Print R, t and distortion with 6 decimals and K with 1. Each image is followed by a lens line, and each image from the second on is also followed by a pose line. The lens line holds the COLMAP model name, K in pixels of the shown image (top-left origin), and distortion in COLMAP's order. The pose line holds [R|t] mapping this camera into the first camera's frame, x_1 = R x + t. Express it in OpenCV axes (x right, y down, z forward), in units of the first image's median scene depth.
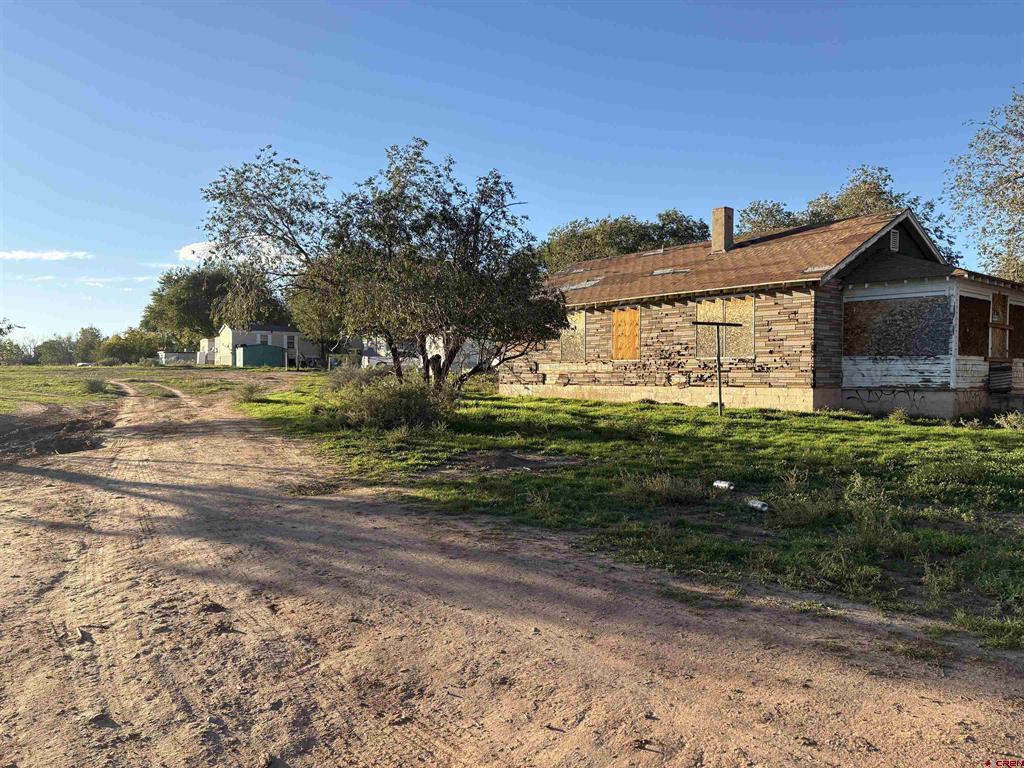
lens RADIAL K [[776.0, 0, 512.7], [0, 776.0, 383.6], [0, 0, 1]] dist [0.010702, 0.010916]
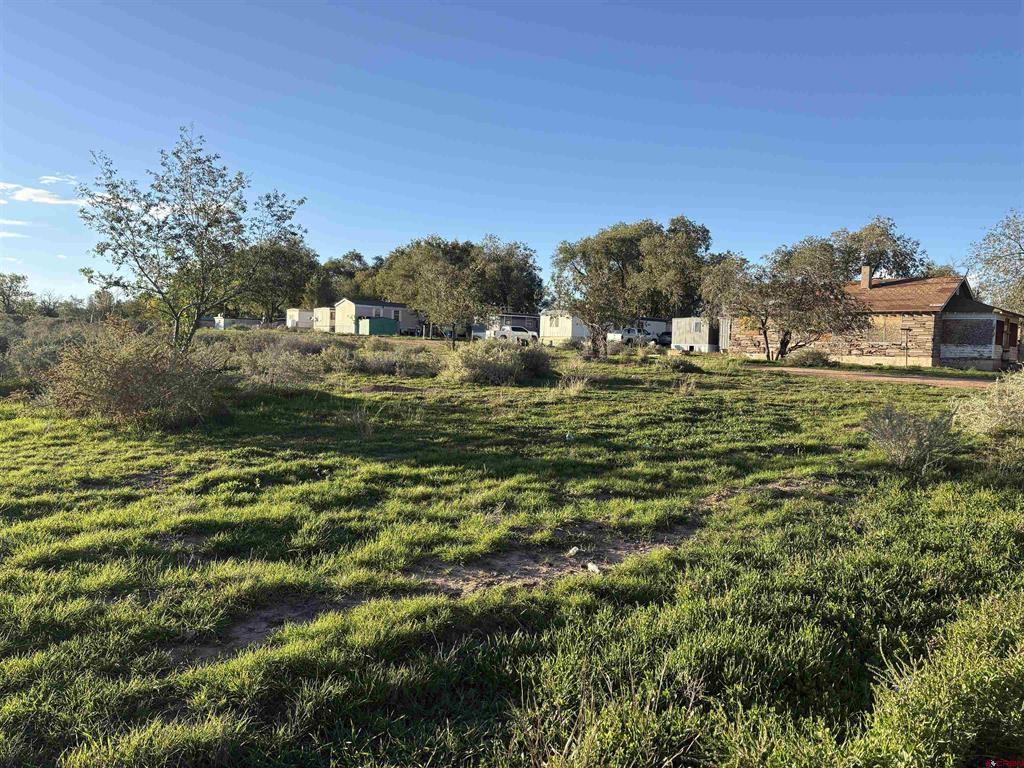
lens RADIAL K [[776.0, 0, 511.1], [0, 776.0, 384.1], [0, 0, 1]] dist [0.010702, 0.010916]
pose [[0.993044, 0.019130, 0.116181, -1.084706], [-0.023442, 0.999082, 0.035863, 0.030171], [-0.115388, -0.038337, 0.992580, -1.113105]]
